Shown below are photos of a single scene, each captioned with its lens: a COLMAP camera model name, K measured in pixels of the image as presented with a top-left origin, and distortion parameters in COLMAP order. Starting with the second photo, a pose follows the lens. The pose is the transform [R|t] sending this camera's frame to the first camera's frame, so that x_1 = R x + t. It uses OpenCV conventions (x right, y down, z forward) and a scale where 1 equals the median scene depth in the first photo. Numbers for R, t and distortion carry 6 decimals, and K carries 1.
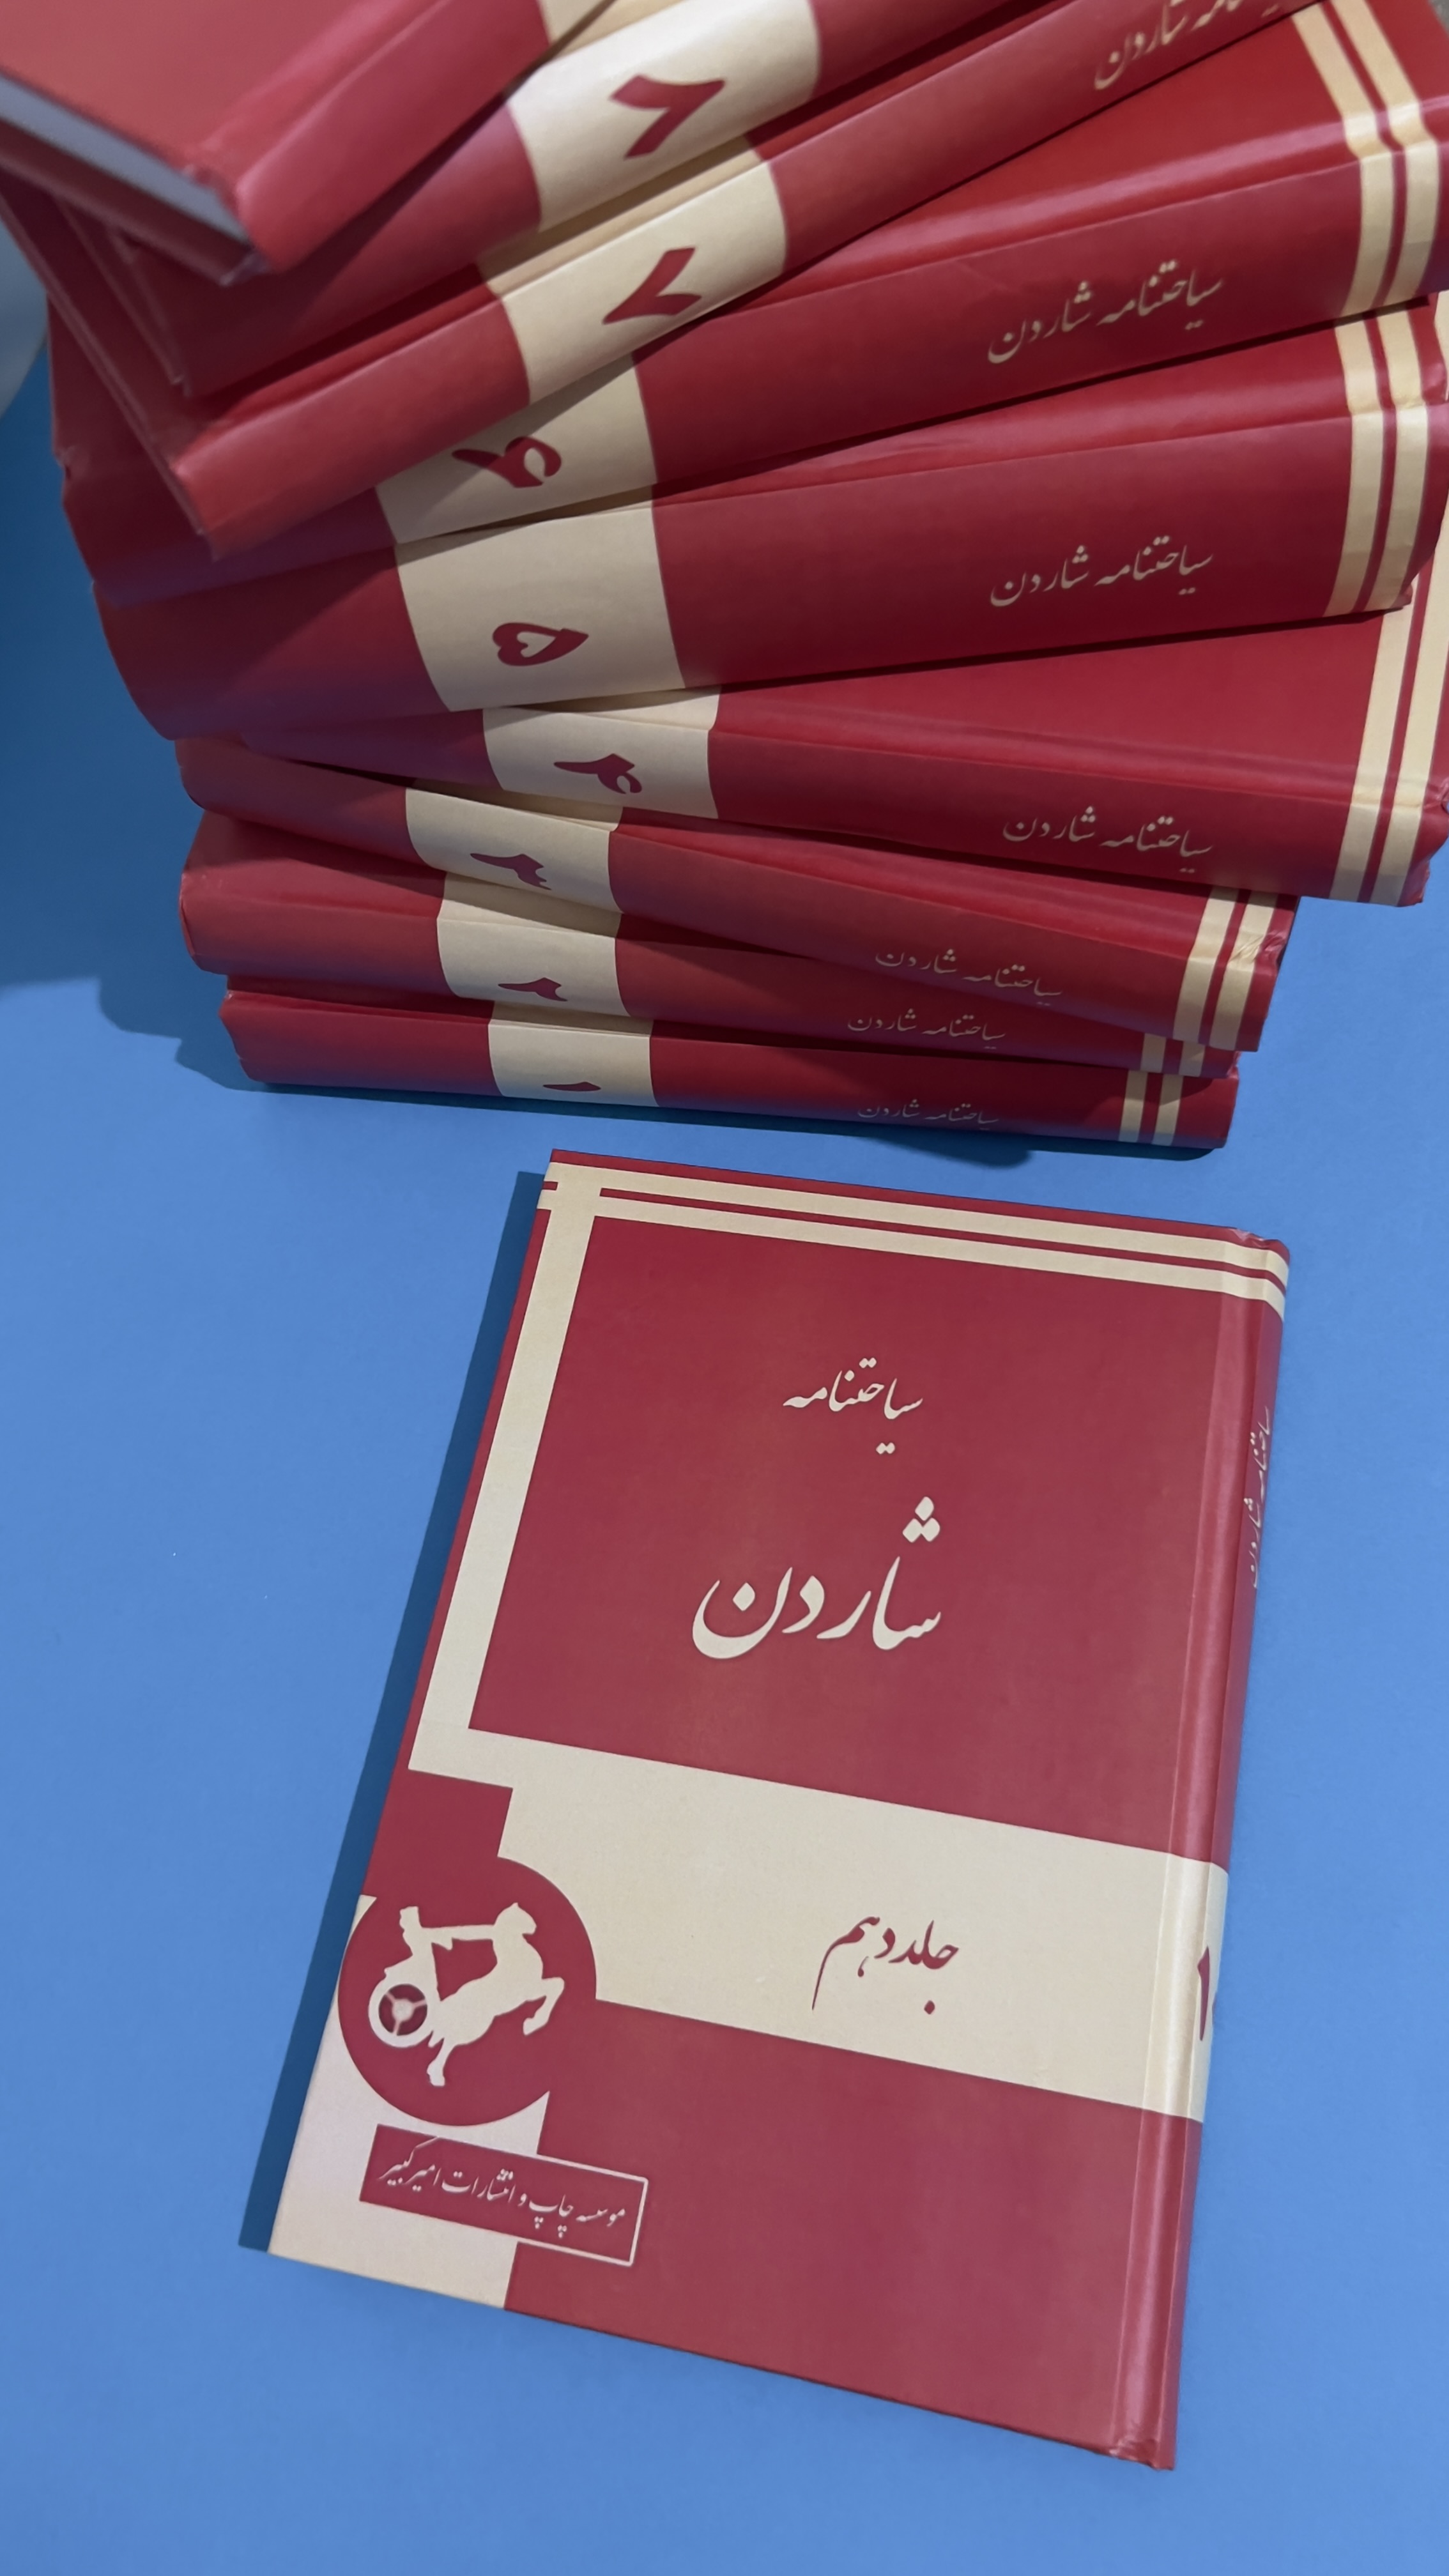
lens RADIAL K [[2062.2, 0, 724.5], [0, 2062.2, 1288.0], [0, 0, 1]] dist [0.048934, -0.069501]
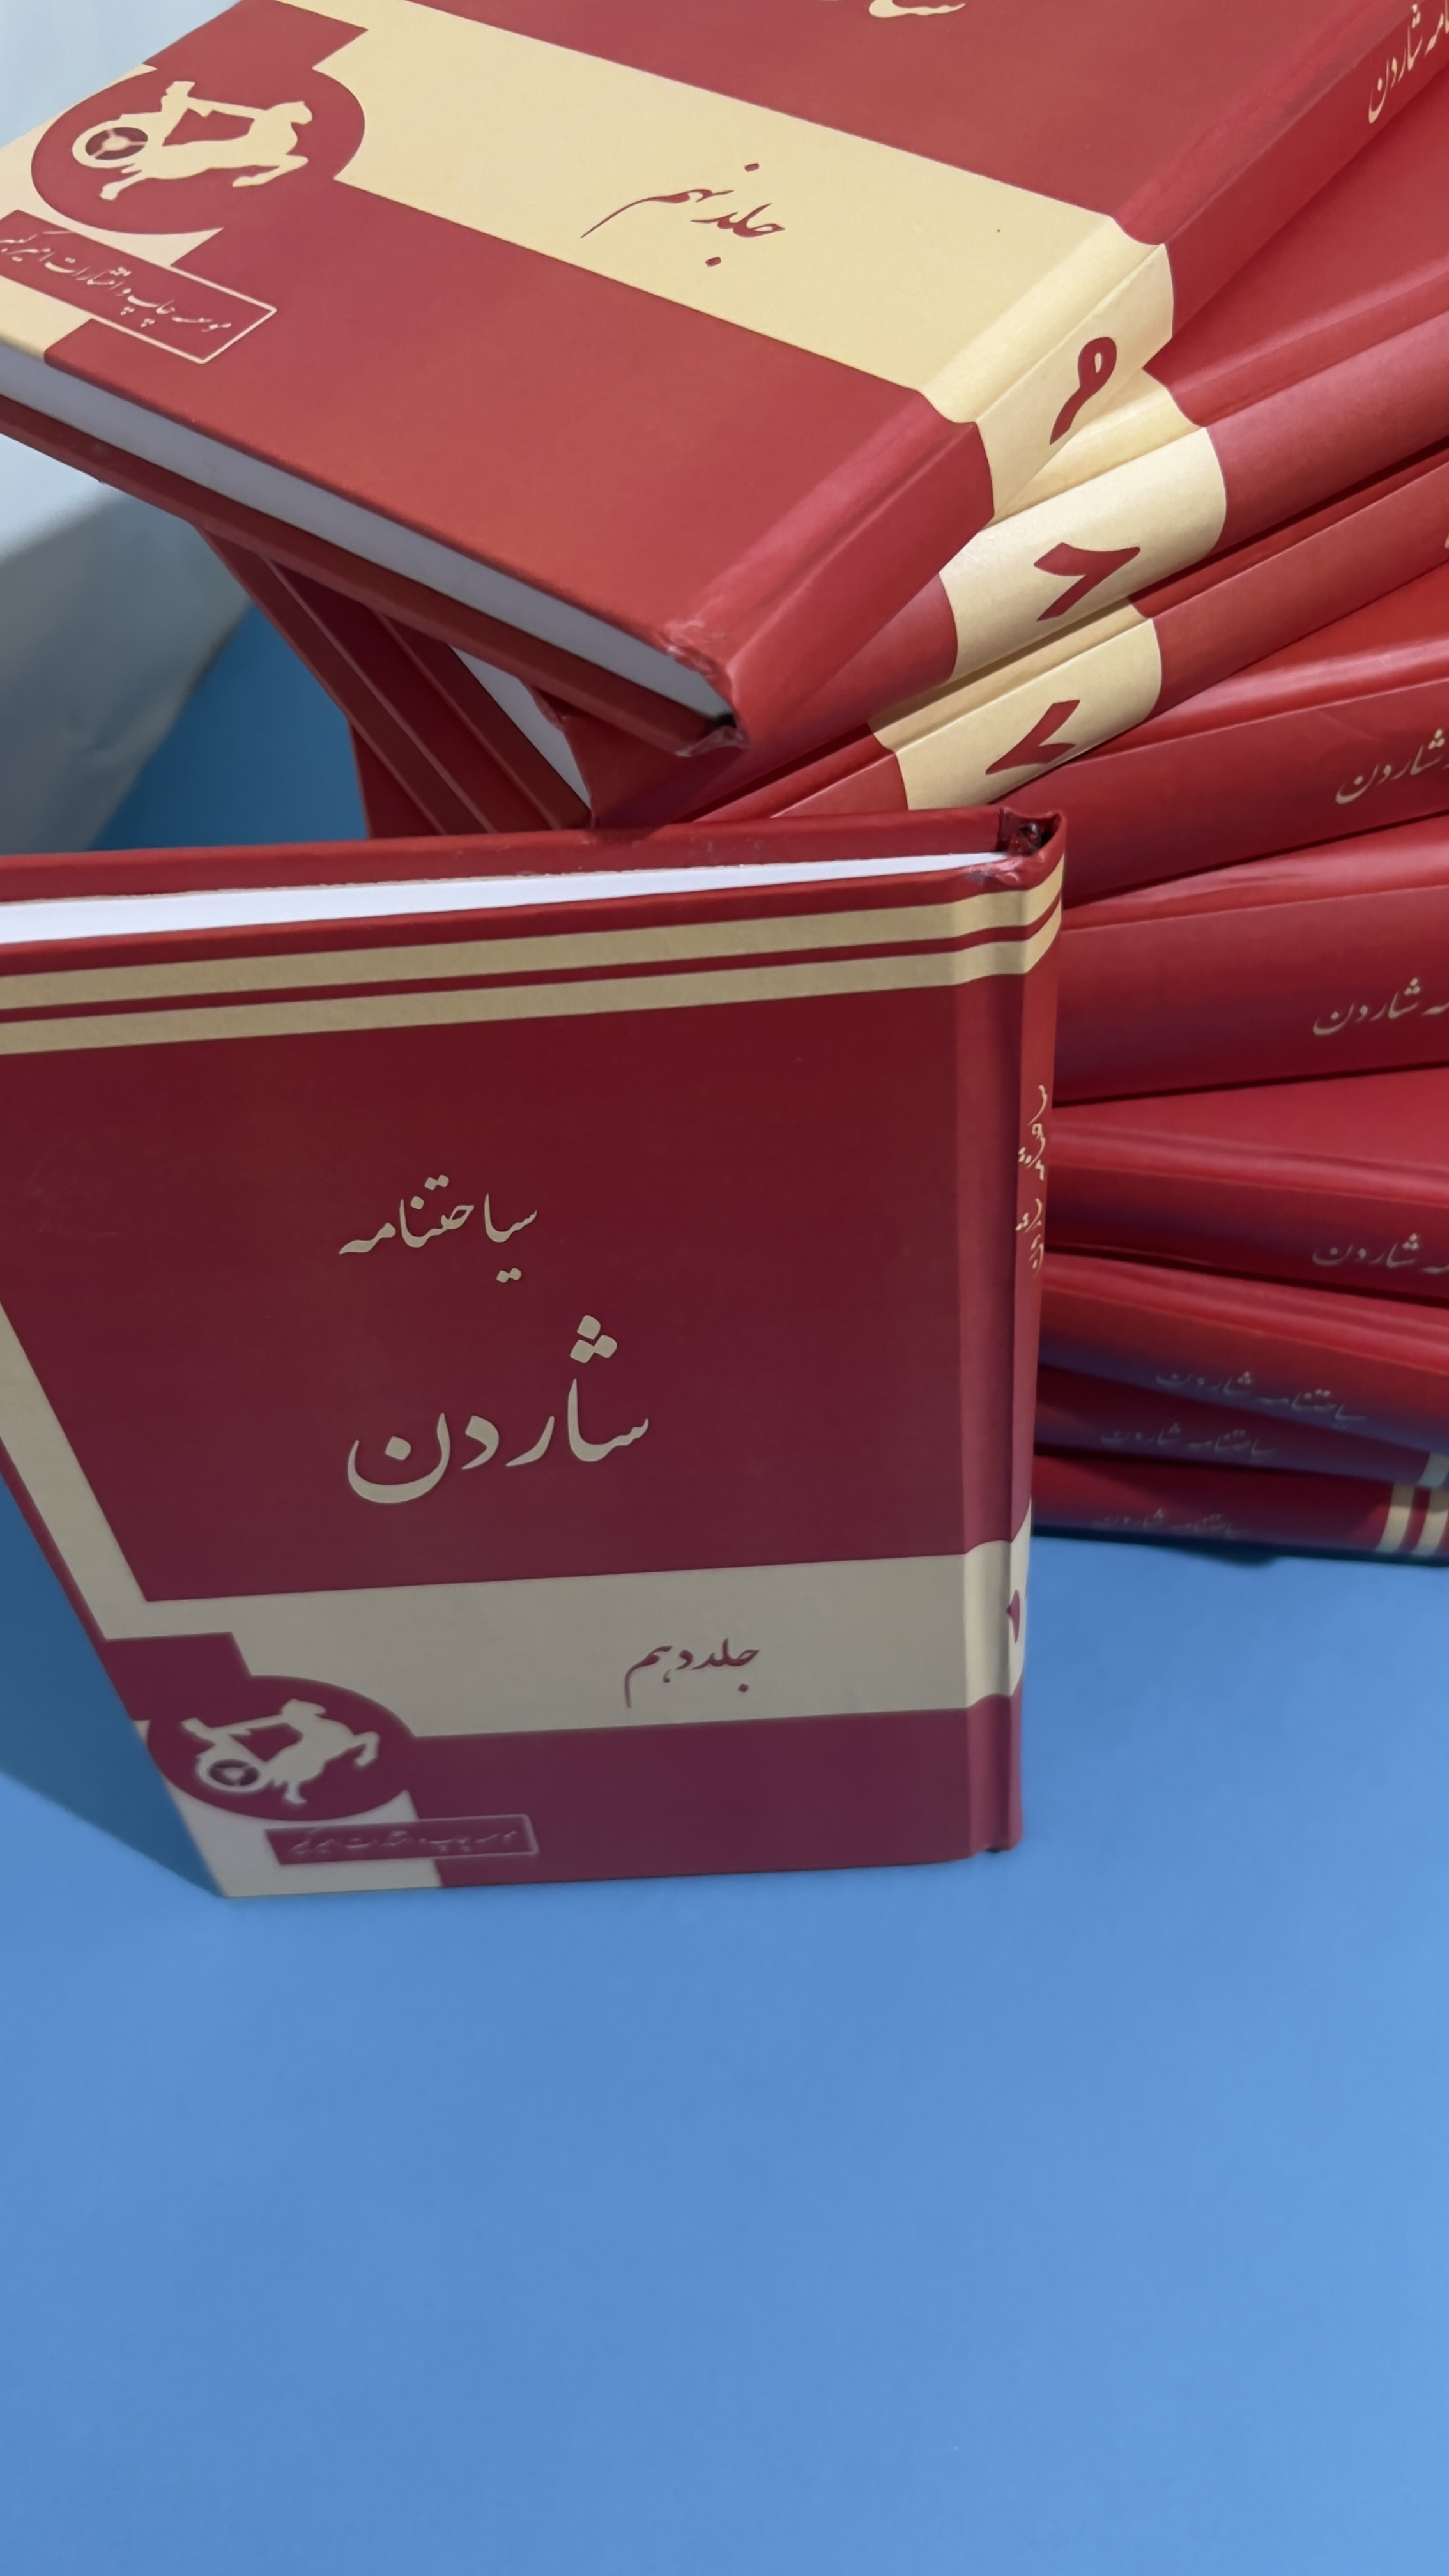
lens RADIAL K [[2062.2, 0, 724.5], [0, 2062.2, 1288.0], [0, 0, 1]] dist [0.048934, -0.069501]
pose [[0.998379, -0.005725, 0.056629, -0.190813], [0.013160, 0.991190, -0.131793, -0.083125], [-0.055376, 0.132325, 0.989658, 0.069720]]
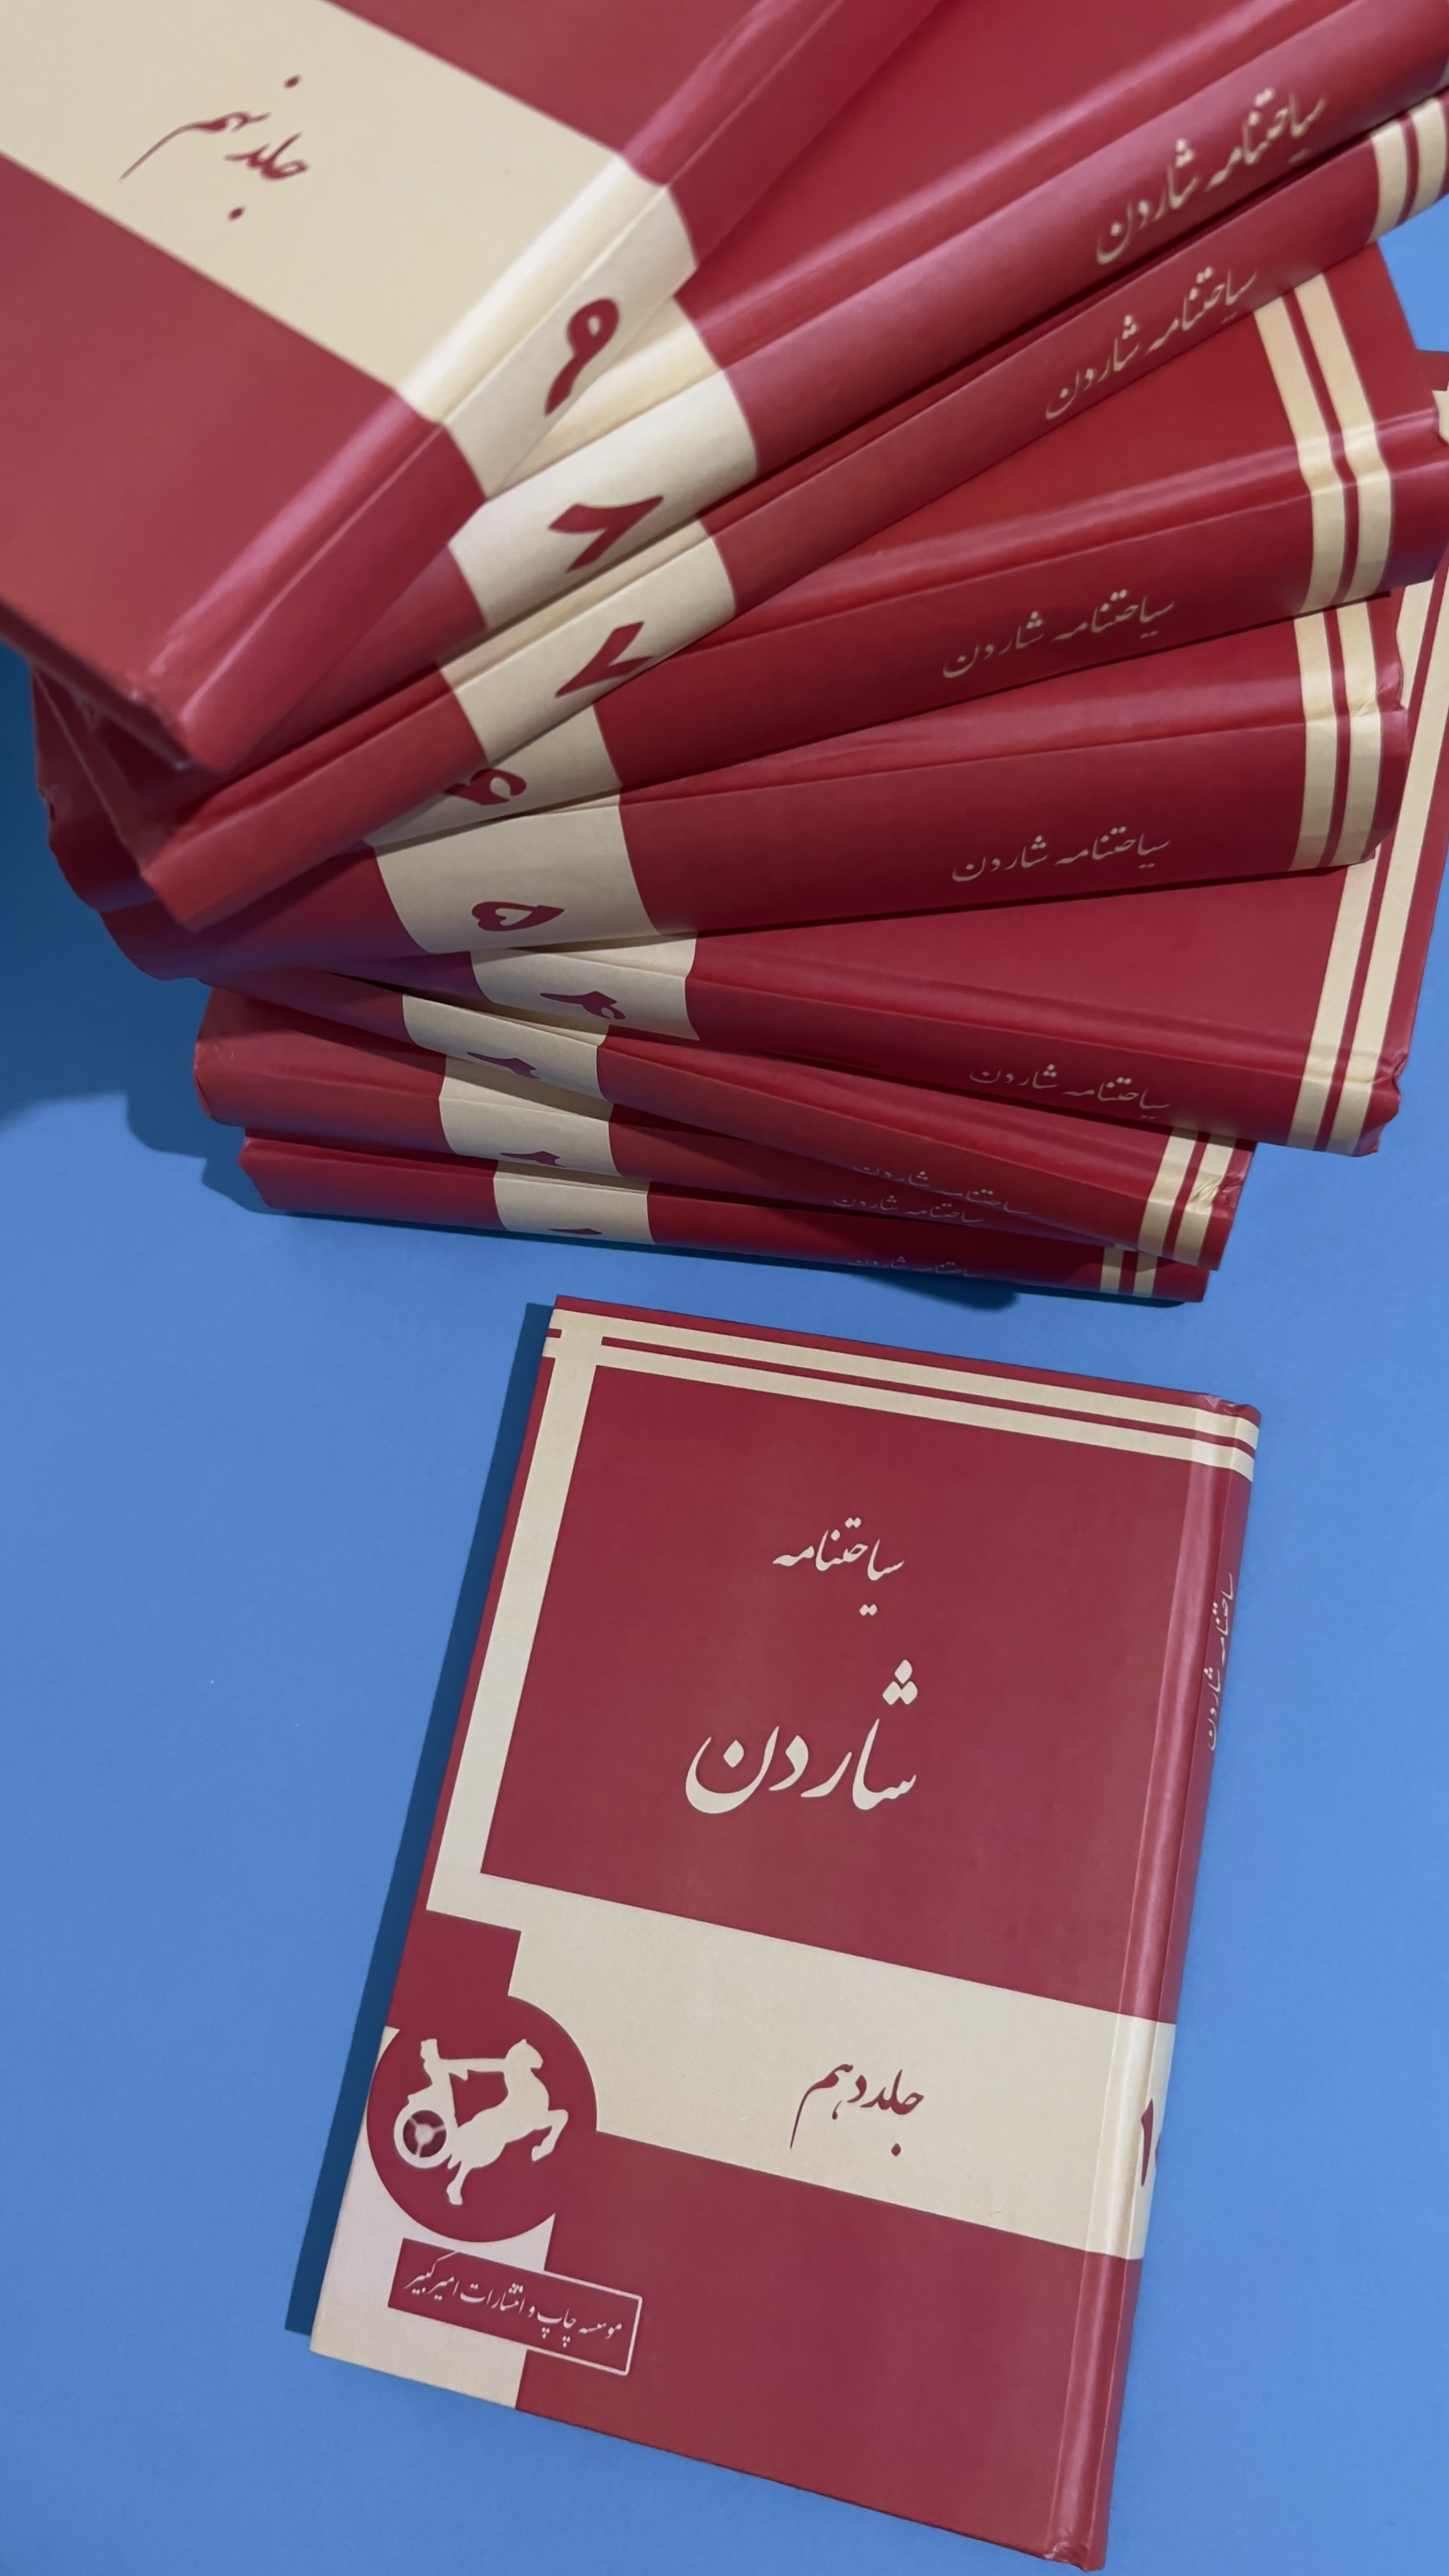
lens RADIAL K [[2062.2, 0, 724.5], [0, 2062.2, 1288.0], [0, 0, 1]] dist [0.048934, -0.069501]
pose [[0.999149, -0.002926, -0.041151, 0.053898], [0.008120, 0.991919, 0.126614, -0.246239], [0.040448, -0.126840, 0.991098, -0.039361]]
